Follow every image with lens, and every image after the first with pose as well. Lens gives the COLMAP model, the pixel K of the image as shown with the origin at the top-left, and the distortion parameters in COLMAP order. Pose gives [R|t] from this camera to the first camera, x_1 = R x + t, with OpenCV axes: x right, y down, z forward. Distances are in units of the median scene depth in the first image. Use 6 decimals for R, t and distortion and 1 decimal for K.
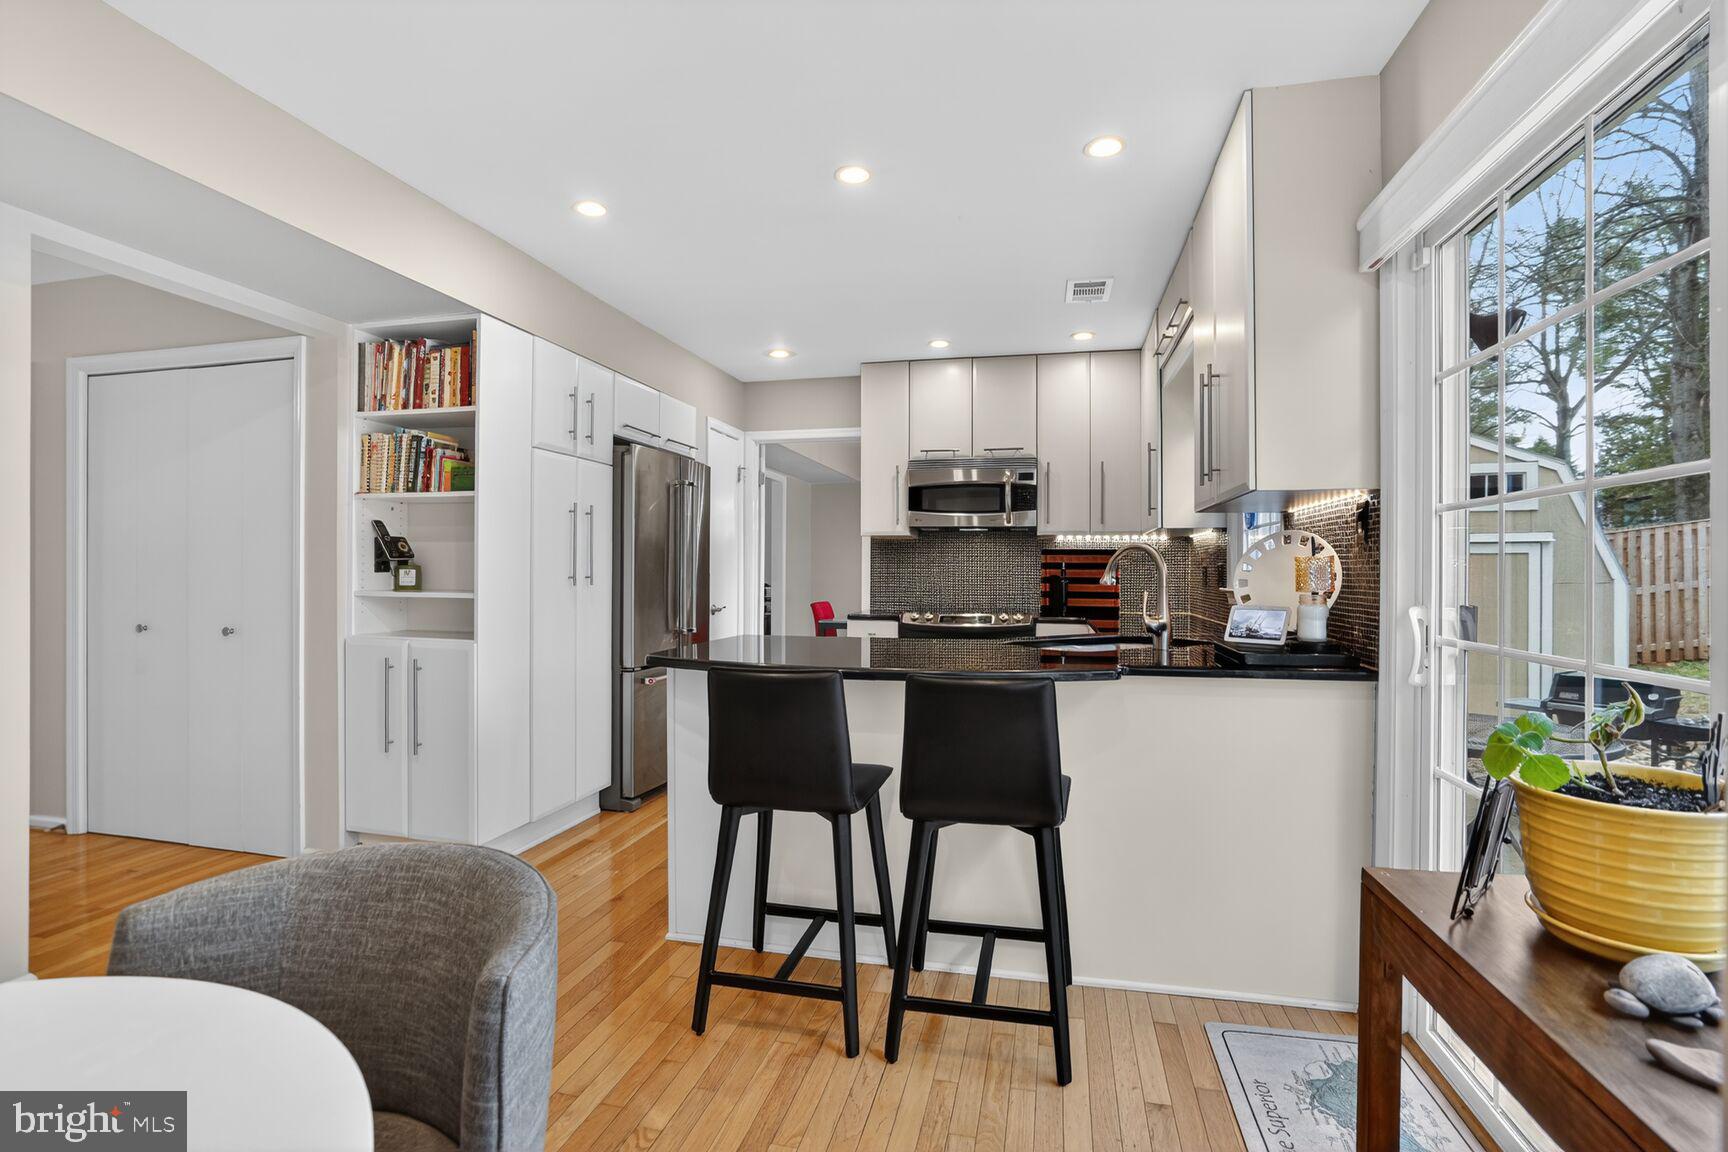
lens RADIAL K [[804.5, 0, 862.0], [0, 804.5, 590.7], [0, 0, 1]] dist [-0.039050, 0.013113]
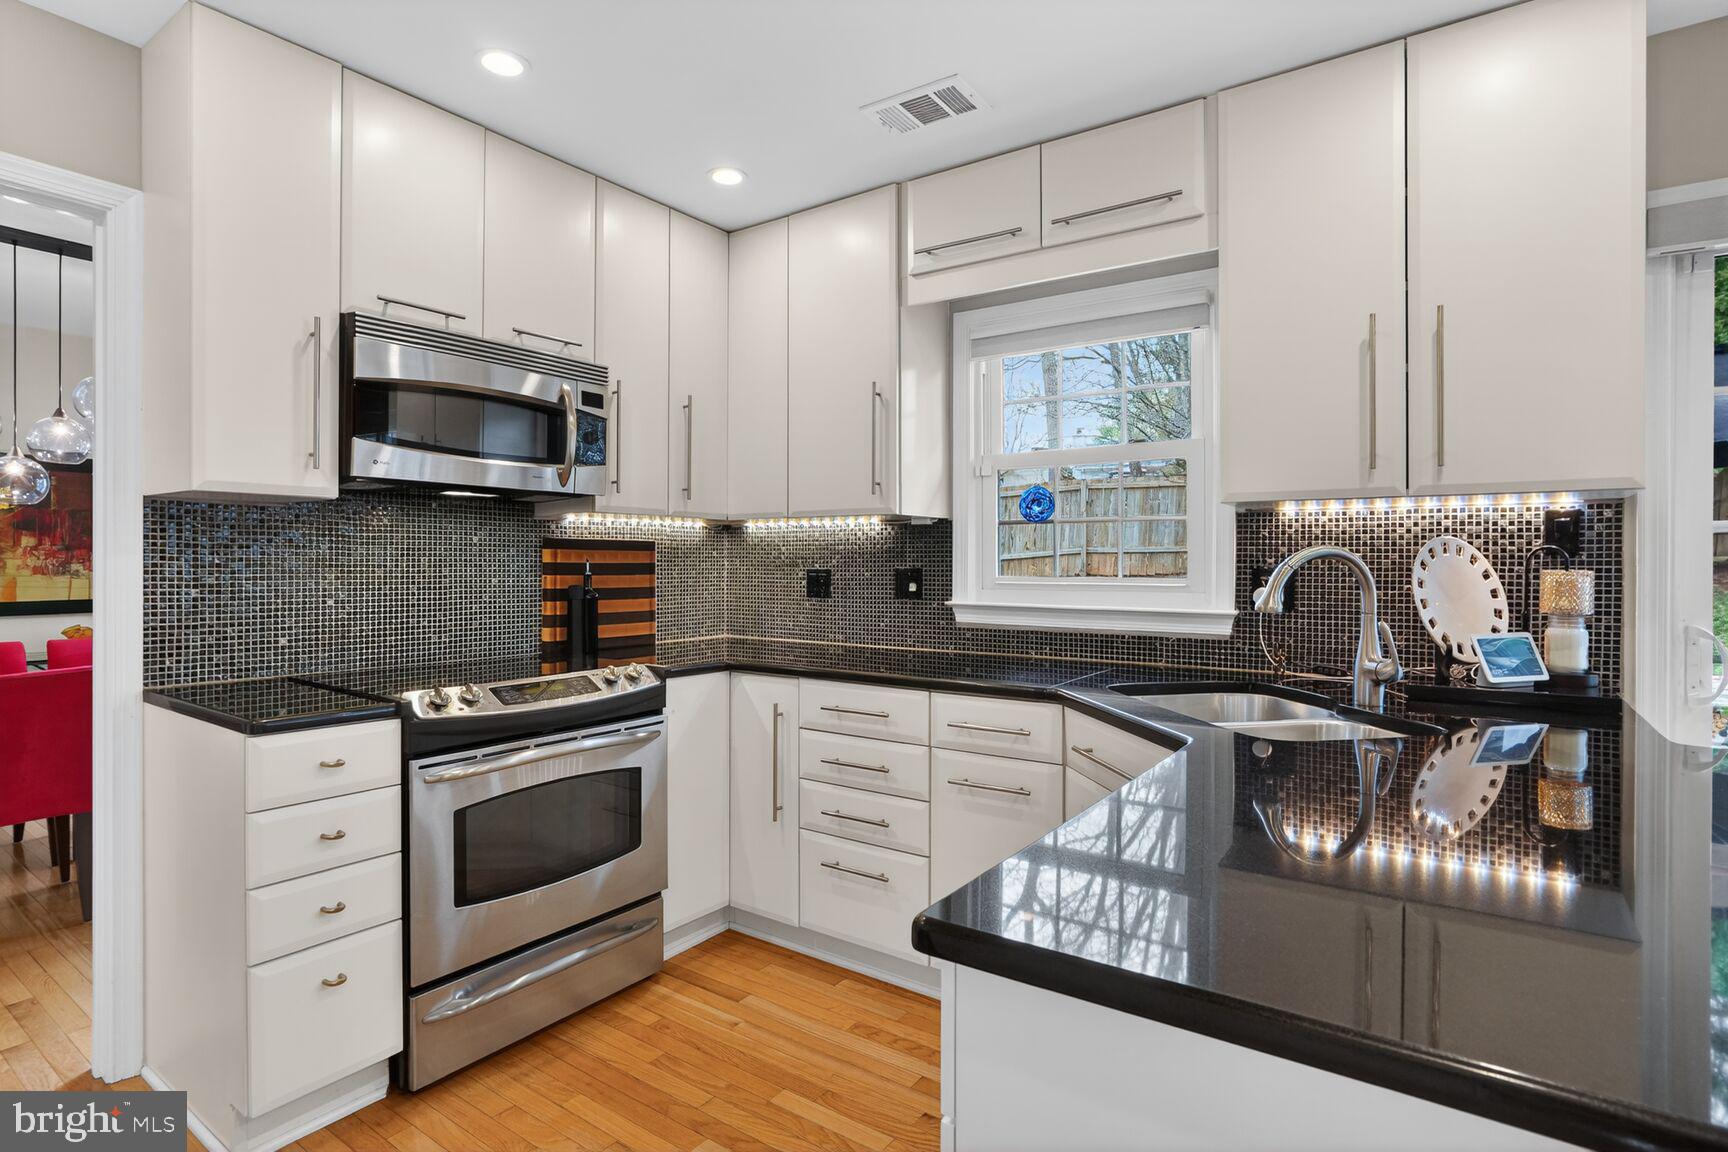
lens RADIAL K [[881.3, 0, 859.6], [0, 881.3, 570.0], [0, 0, 1]] dist [-0.023017, 0.005936]
pose [[0.372883, -0.009054, 0.927834, -0.256393], [0.020721, 0.999784, 0.001429, -0.027797], [-0.927647, 0.018693, 0.372990, 0.610704]]
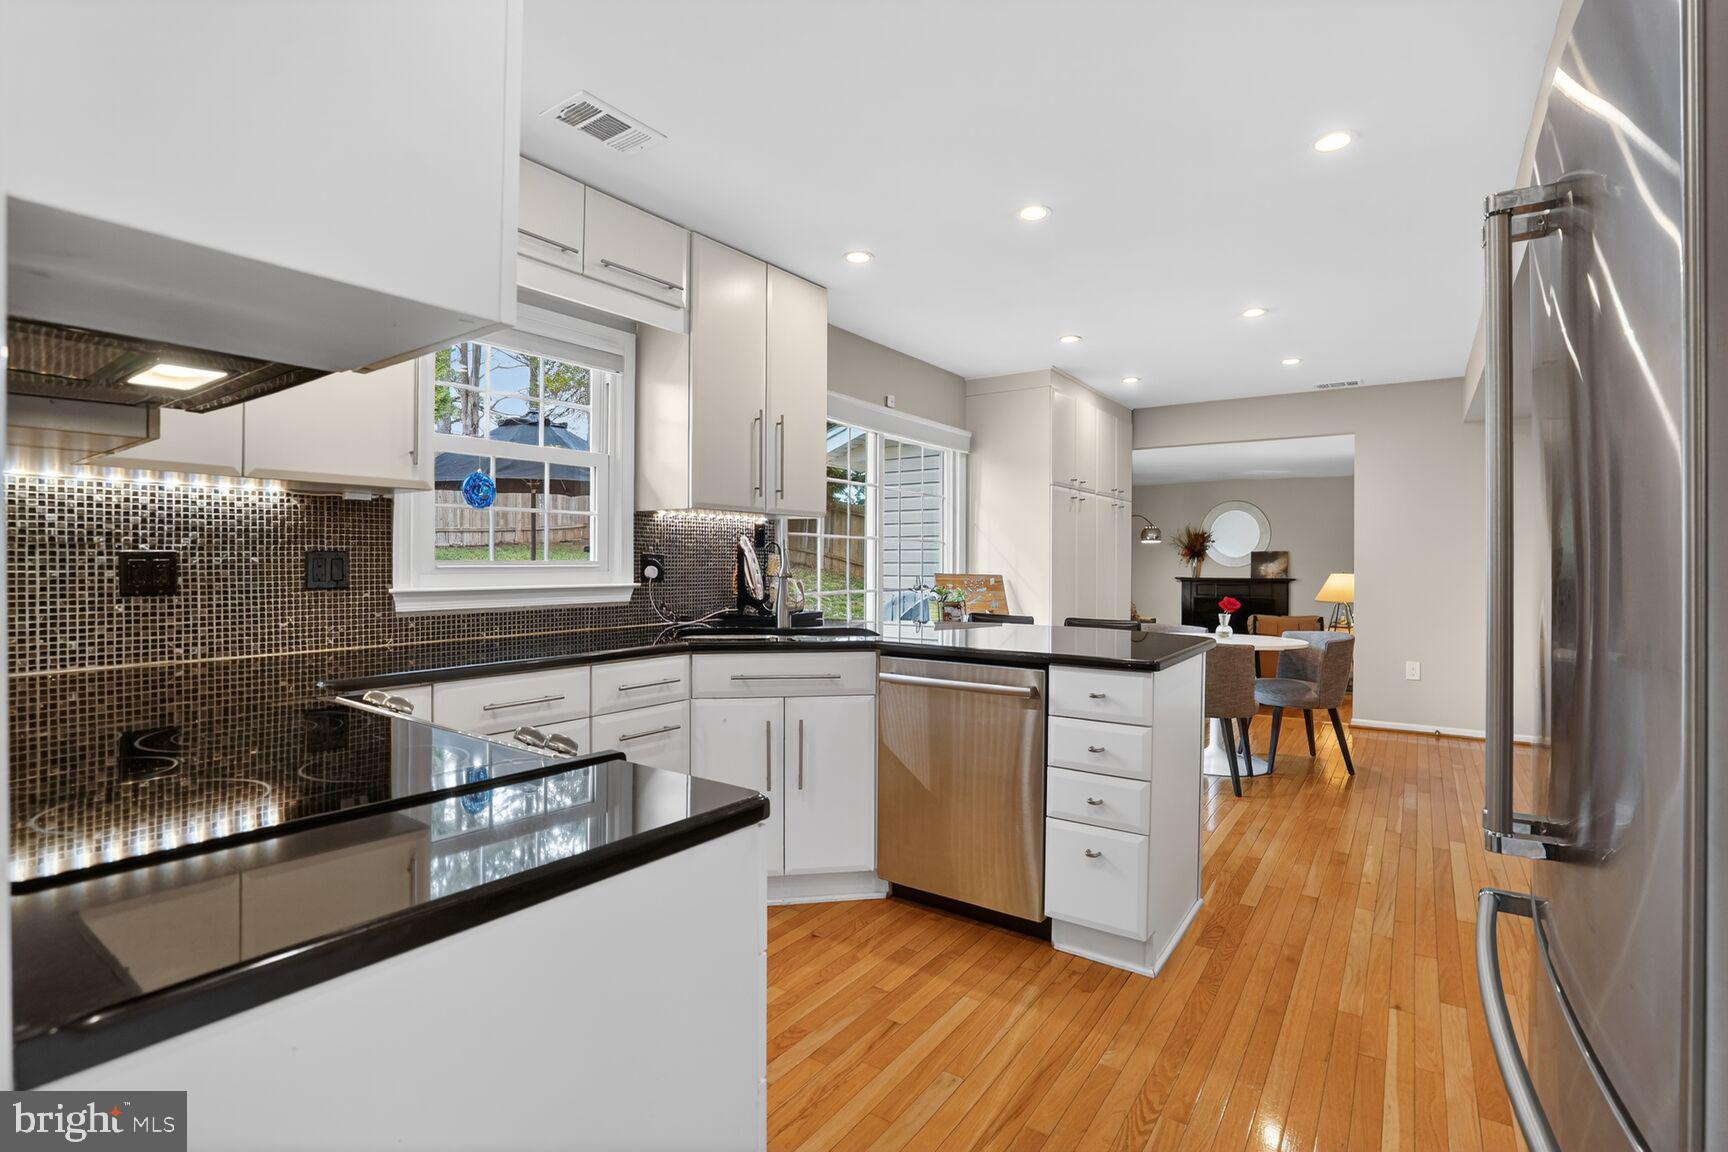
lens RADIAL K [[804.5, 0, 873.4], [0, 804.5, 564.7], [0, 0, 1]] dist [-0.039050, 0.013113]
pose [[-0.933612, -0.007813, 0.358200, -0.111794], [0.002824, 0.999571, 0.029162, -0.032407], [-0.358274, 0.028238, -0.933189, 1.153219]]
